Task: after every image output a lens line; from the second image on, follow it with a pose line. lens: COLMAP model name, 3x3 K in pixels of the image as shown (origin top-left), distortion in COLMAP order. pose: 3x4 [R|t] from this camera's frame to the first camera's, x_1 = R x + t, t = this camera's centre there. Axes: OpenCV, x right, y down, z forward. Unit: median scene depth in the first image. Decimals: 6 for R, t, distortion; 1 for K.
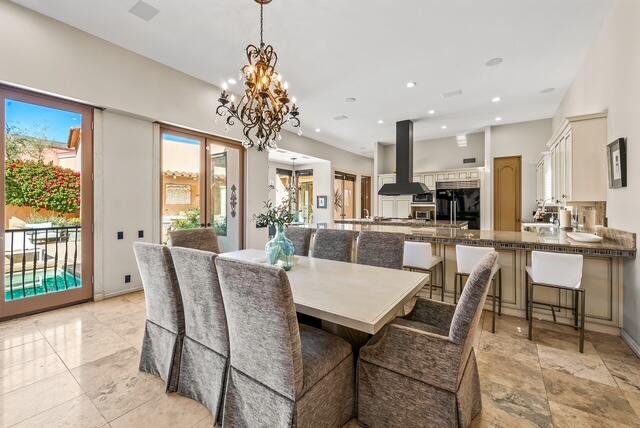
lens RADIAL K [[262.2, 0, 323.4], [0, 262.2, 205.3], [0, 0, 1]] dist [-0.002040, -0.000162]
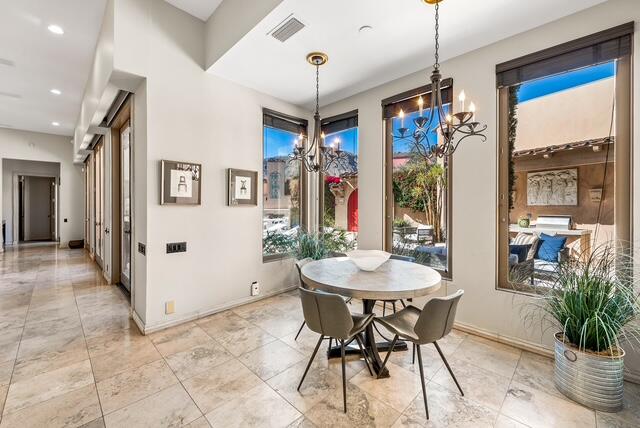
lens RADIAL K [[262.2, 0, 323.4], [0, 262.2, 205.3], [0, 0, 1]] dist [-0.002040, -0.000162]
pose [[-0.158903, -0.008966, -0.987253, 0.134040], [-0.002543, 0.999959, -0.008672, 0.002302], [0.987291, 0.001133, -0.158920, 1.082729]]
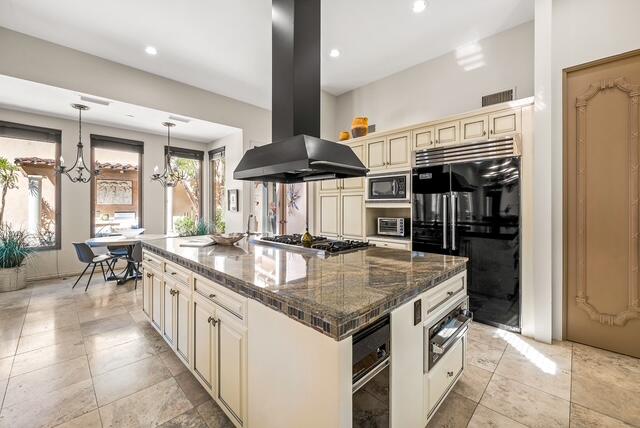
lens RADIAL K [[262.2, 0, 323.4], [0, 262.2, 205.3], [0, 0, 1]] dist [-0.002040, -0.000162]
pose [[0.986714, -0.000002, -0.162465, 0.363537], [-0.000810, 0.999988, -0.004932, 0.002411], [0.162463, 0.004998, 0.986702, 0.560994]]
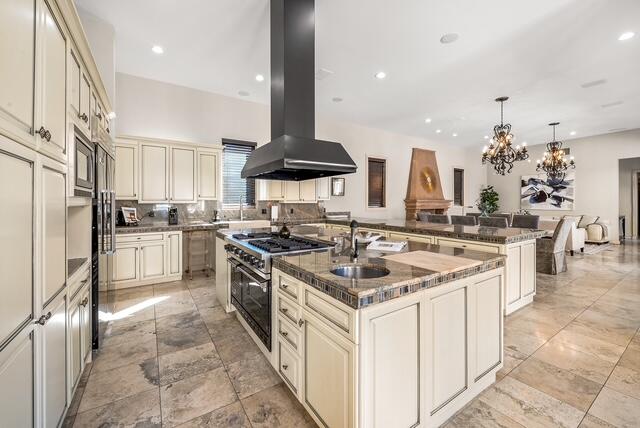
lens RADIAL K [[262.2, 0, 323.4], [0, 262.2, 205.3], [0, 0, 1]] dist [-0.002040, -0.000162]
pose [[-0.931175, -0.003056, 0.364561, 0.109061], [0.000178, 0.999961, 0.008835, 0.000945], [-0.364573, 0.008292, -0.931138, 1.188116]]
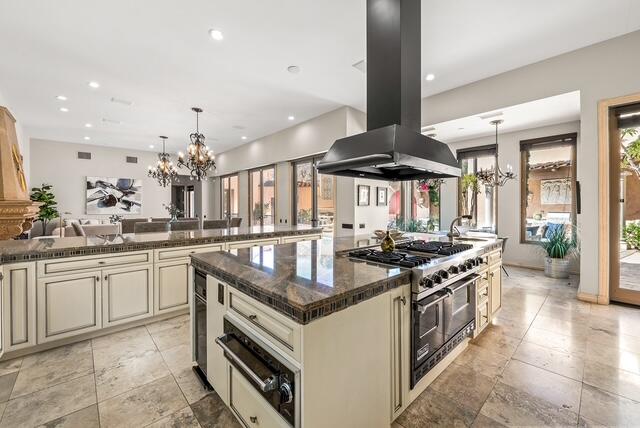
lens RADIAL K [[262.2, 0, 323.4], [0, 262.2, 205.3], [0, 0, 1]] dist [-0.002040, -0.000162]
pose [[-0.201942, -0.005219, -0.979384, 0.584034], [0.002670, 0.999979, -0.005880, 0.001724], [0.979394, -0.003803, -0.201923, 0.862175]]
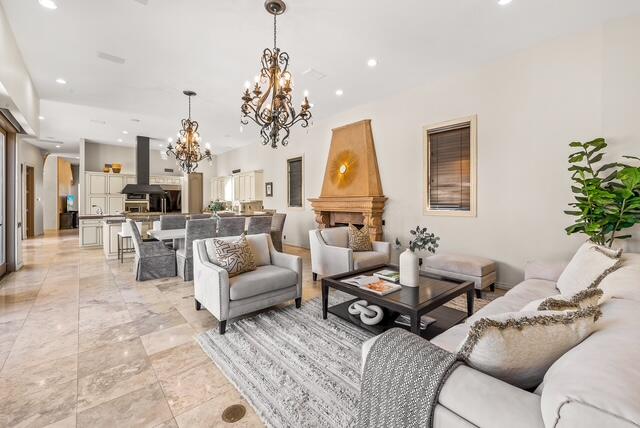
lens RADIAL K [[262.2, 0, 323.4], [0, 262.2, 205.3], [0, 0, 1]] dist [-0.002040, -0.000162]
pose [[0.219449, -0.008001, 0.975591, -0.667145], [-0.002324, 0.999959, 0.008723, 0.003811], [-0.975621, -0.004182, 0.219421, -0.132621]]
